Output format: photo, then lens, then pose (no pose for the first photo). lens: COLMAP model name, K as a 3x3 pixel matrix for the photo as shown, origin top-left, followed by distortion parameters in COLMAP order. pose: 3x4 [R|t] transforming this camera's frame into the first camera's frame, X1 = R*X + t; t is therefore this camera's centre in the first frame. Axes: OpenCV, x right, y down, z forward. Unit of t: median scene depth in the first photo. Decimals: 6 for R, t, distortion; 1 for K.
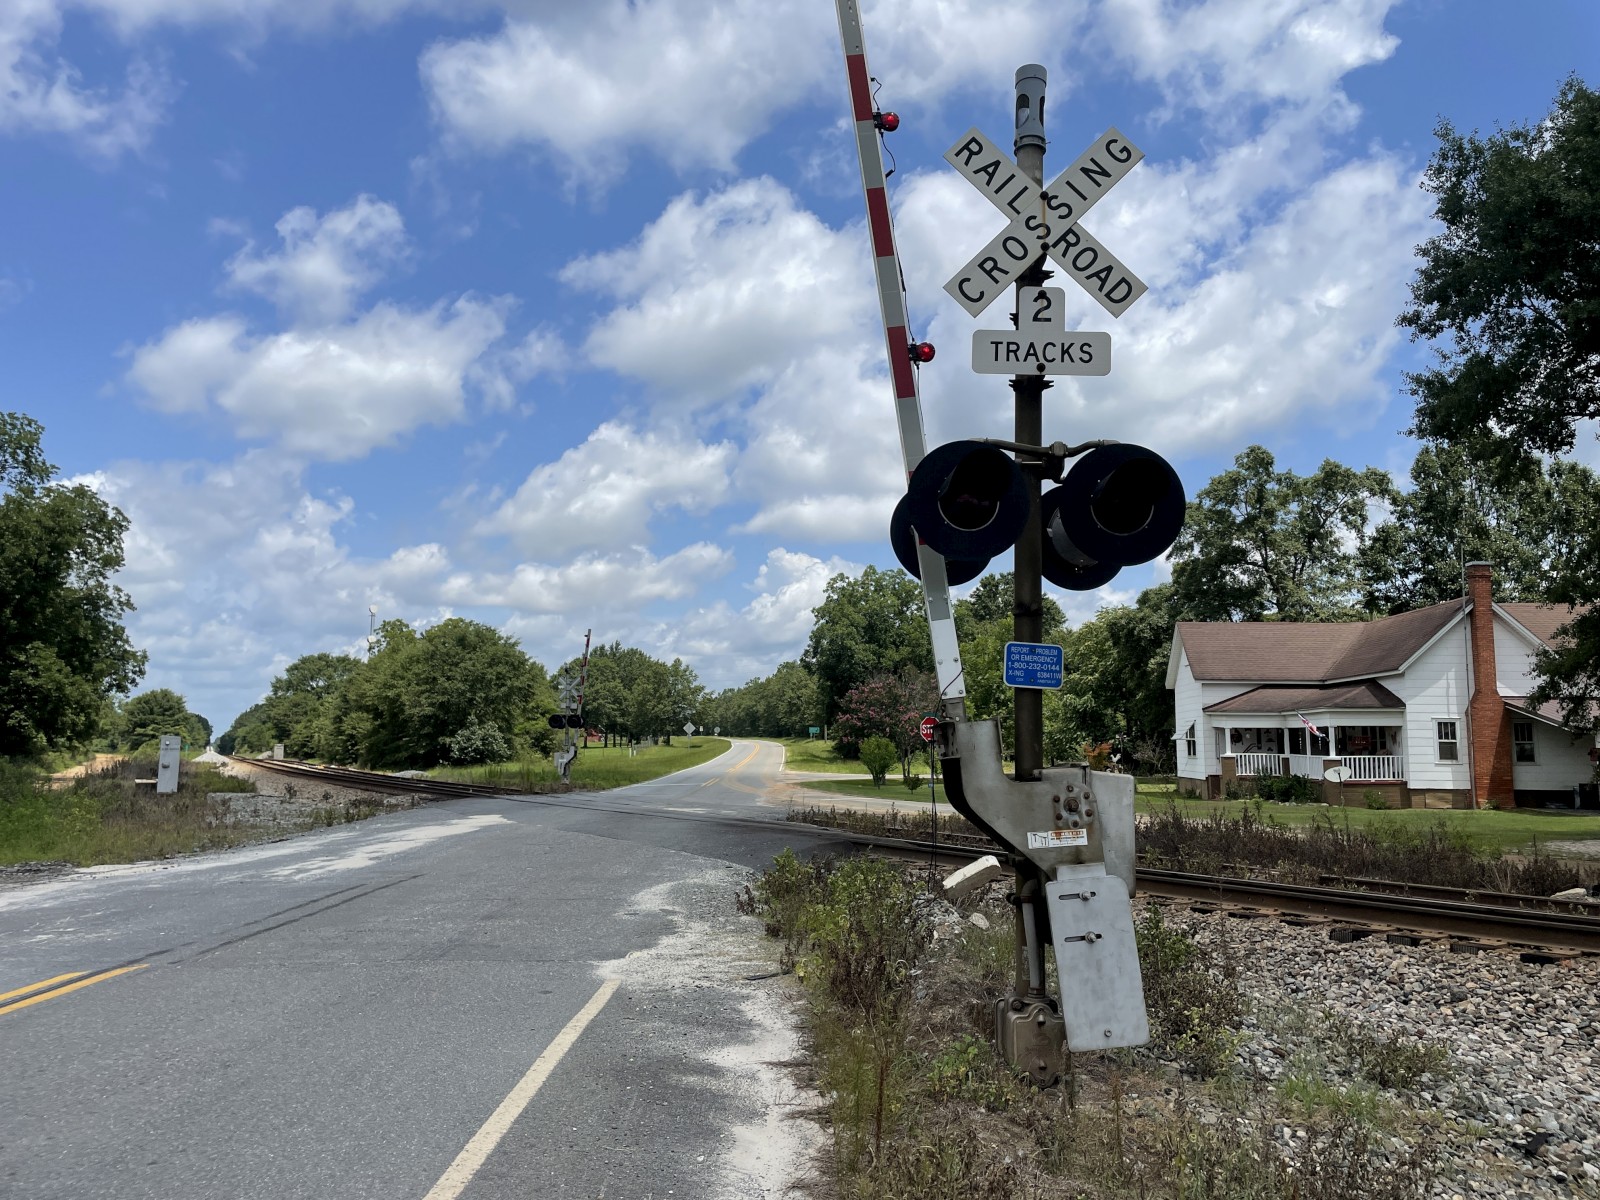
lens RADIAL K [[1142.3, 0, 811.8], [0, 1142.3, 576.6], [0, 0, 1]] dist [0.083699, -0.102082]
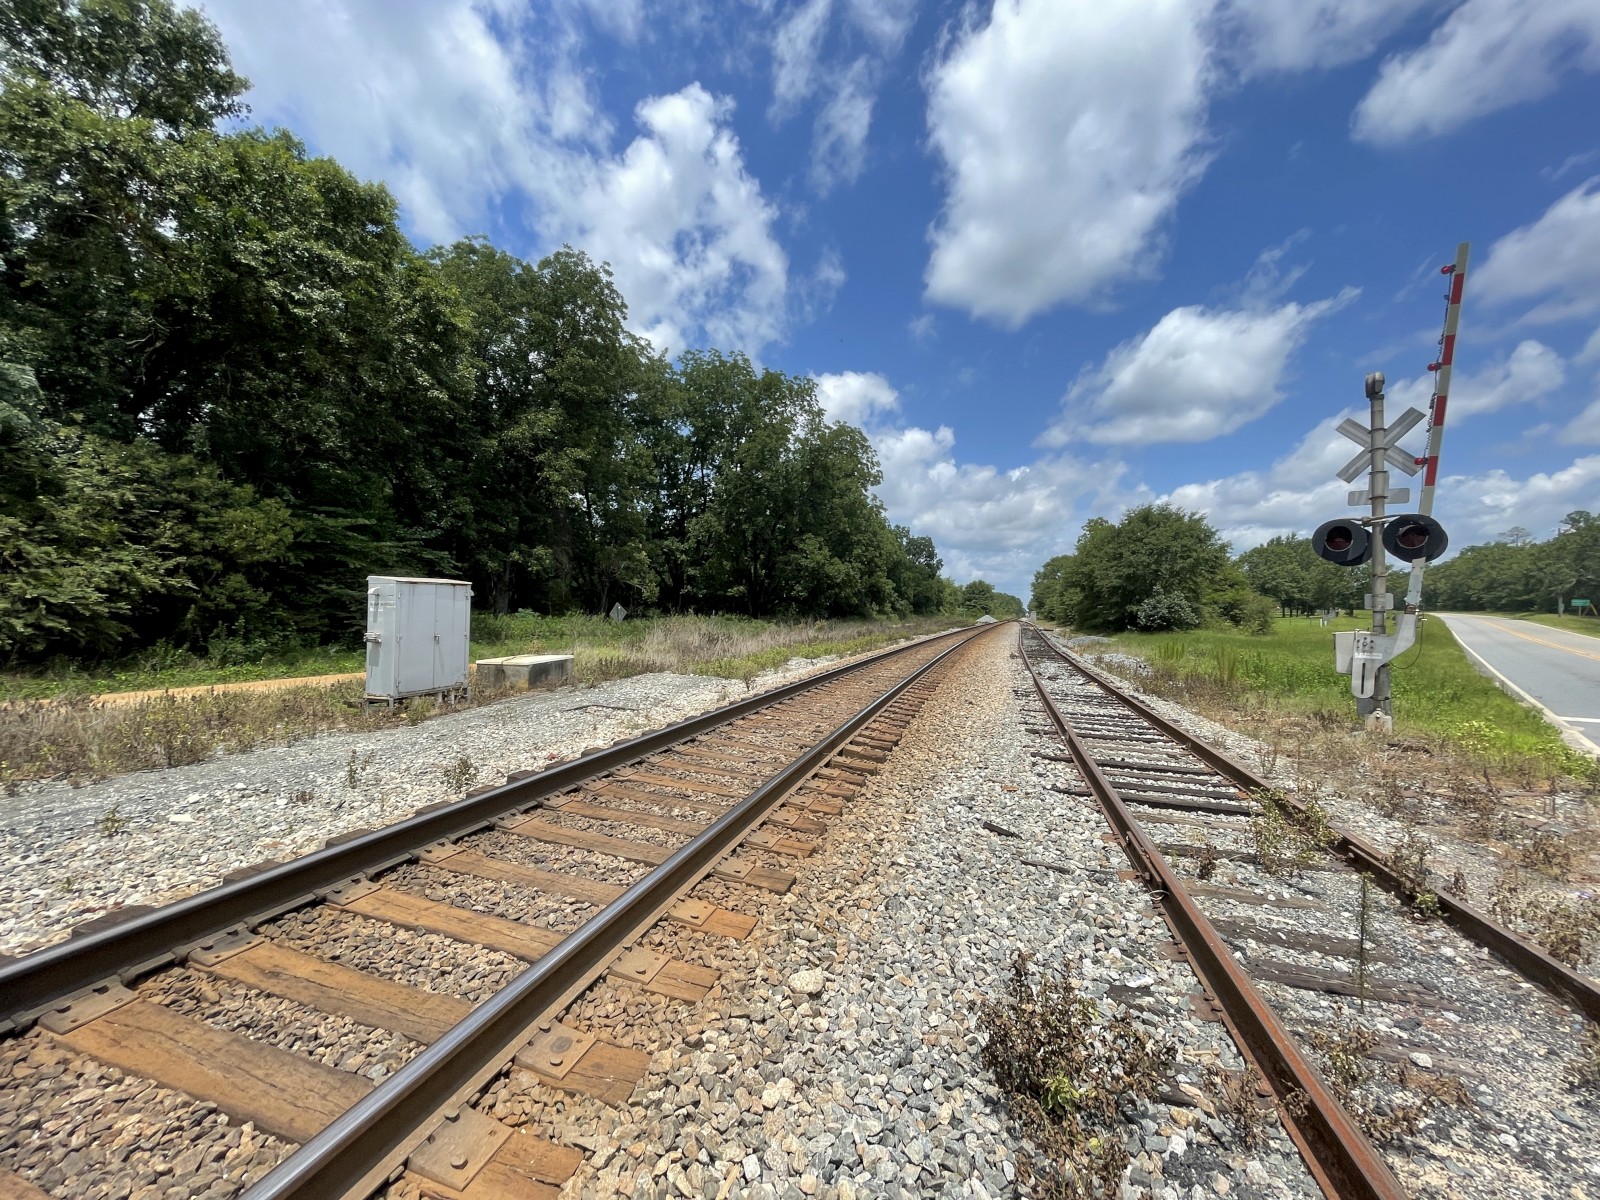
lens RADIAL K [[654.6, 0, 807.7], [0, 654.6, 612.0], [0, 0, 1]] dist [0.000188, 0.000179]
pose [[0.705640, 0.010830, -0.708488, -0.092609], [0.089564, 0.990500, 0.104346, 0.051826], [0.702887, -0.137086, 0.697966, 0.340750]]
